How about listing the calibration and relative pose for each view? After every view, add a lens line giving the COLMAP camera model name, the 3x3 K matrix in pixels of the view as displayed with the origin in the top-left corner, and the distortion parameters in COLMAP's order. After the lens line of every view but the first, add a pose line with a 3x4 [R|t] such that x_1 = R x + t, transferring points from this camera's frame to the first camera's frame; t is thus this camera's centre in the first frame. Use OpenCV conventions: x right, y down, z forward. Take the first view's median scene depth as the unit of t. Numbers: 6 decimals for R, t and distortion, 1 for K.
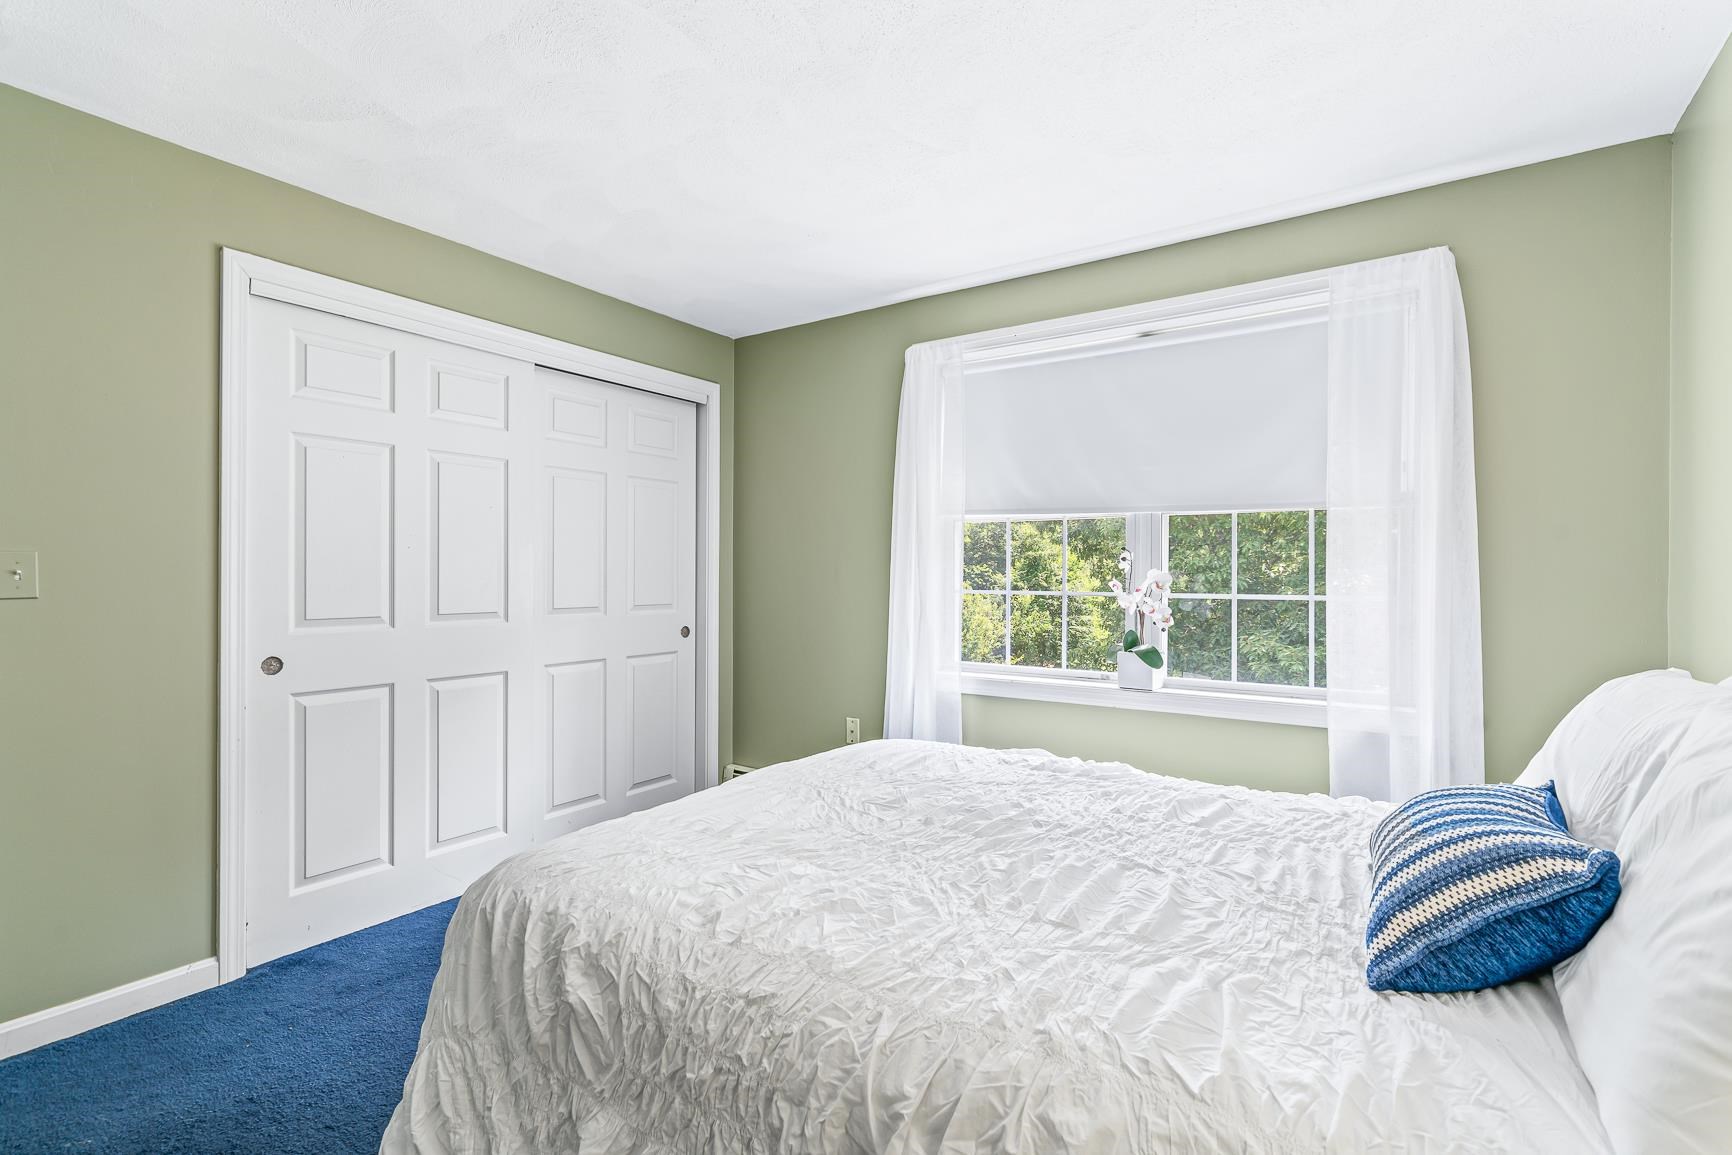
lens RADIAL K [[792.5, 0, 868.9], [0, 792.5, 575.7], [0, 0, 1]] dist [0.000859, 0.000353]
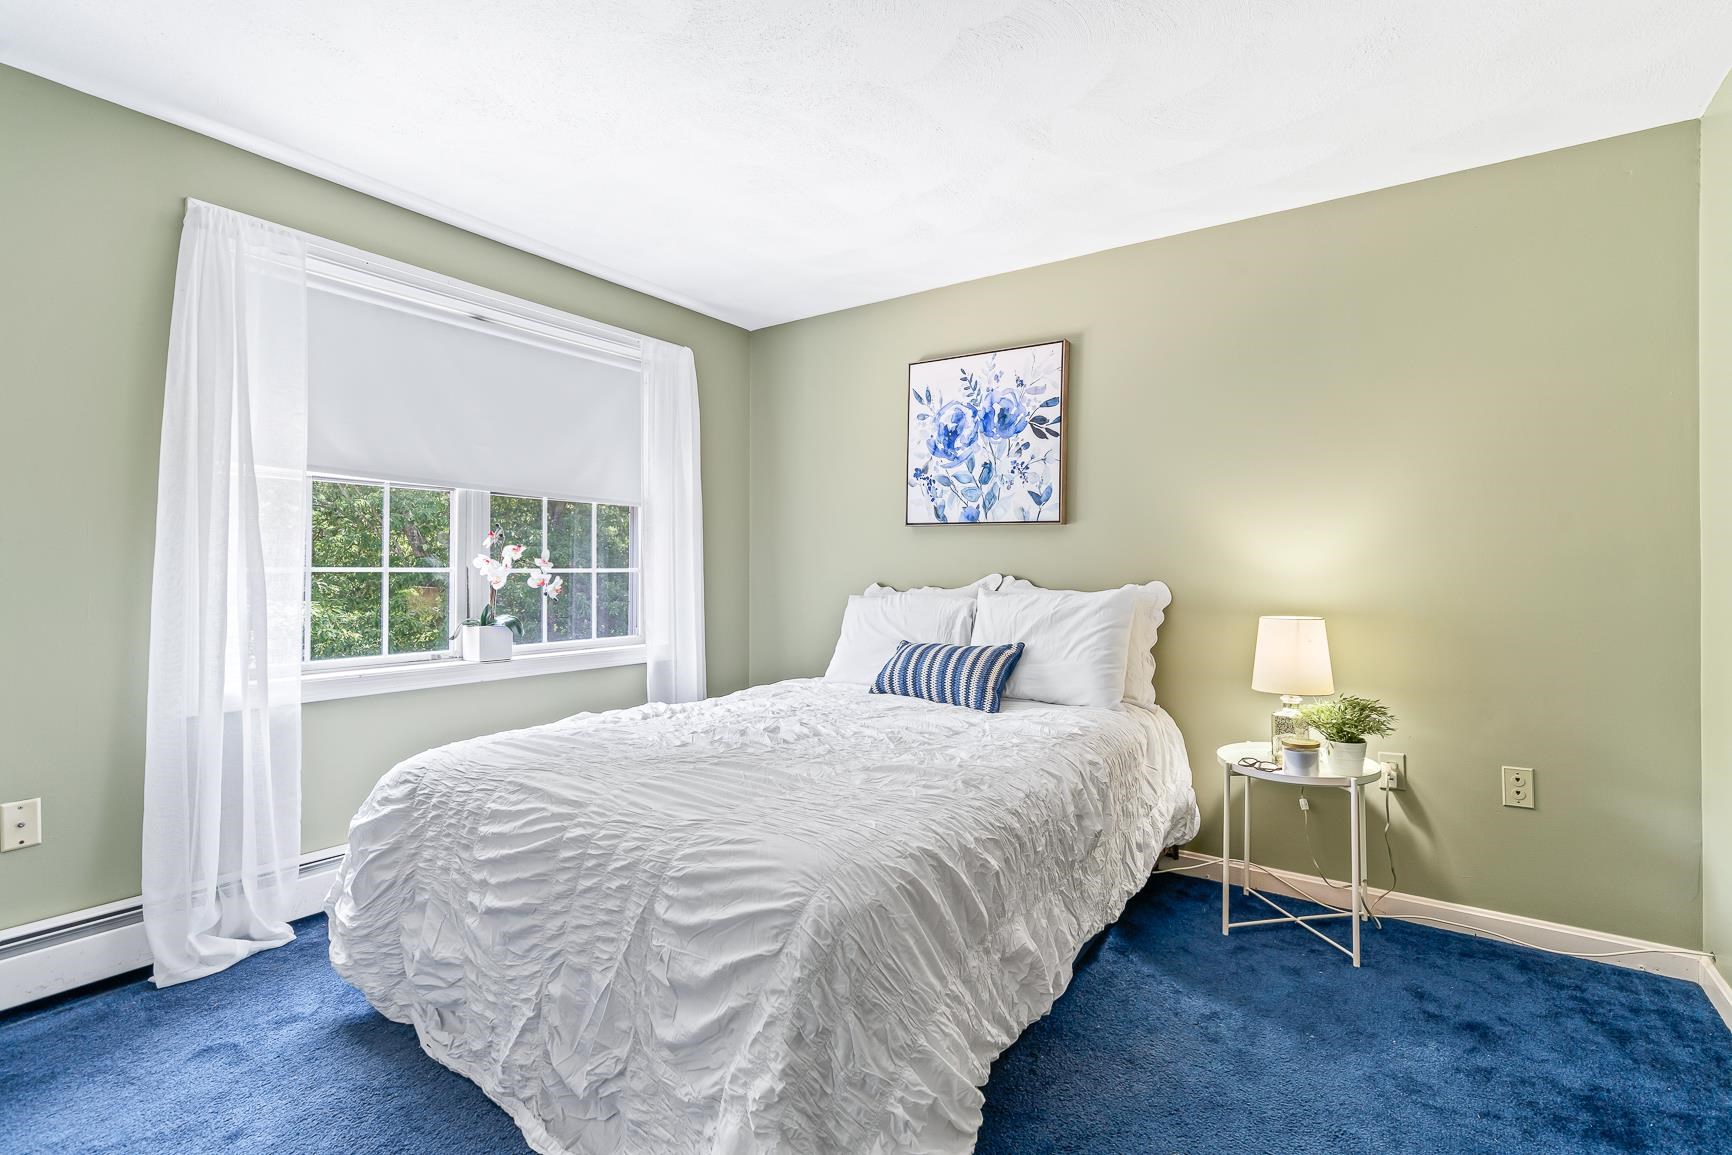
lens RADIAL K [[792.5, 0, 868.9], [0, 792.5, 575.7], [0, 0, 1]] dist [0.000859, 0.000353]
pose [[0.030102, -0.024413, 0.999249, -0.708696], [-0.016818, 0.999548, 0.024927, -0.001981], [-0.999405, -0.017556, 0.029678, 0.476994]]
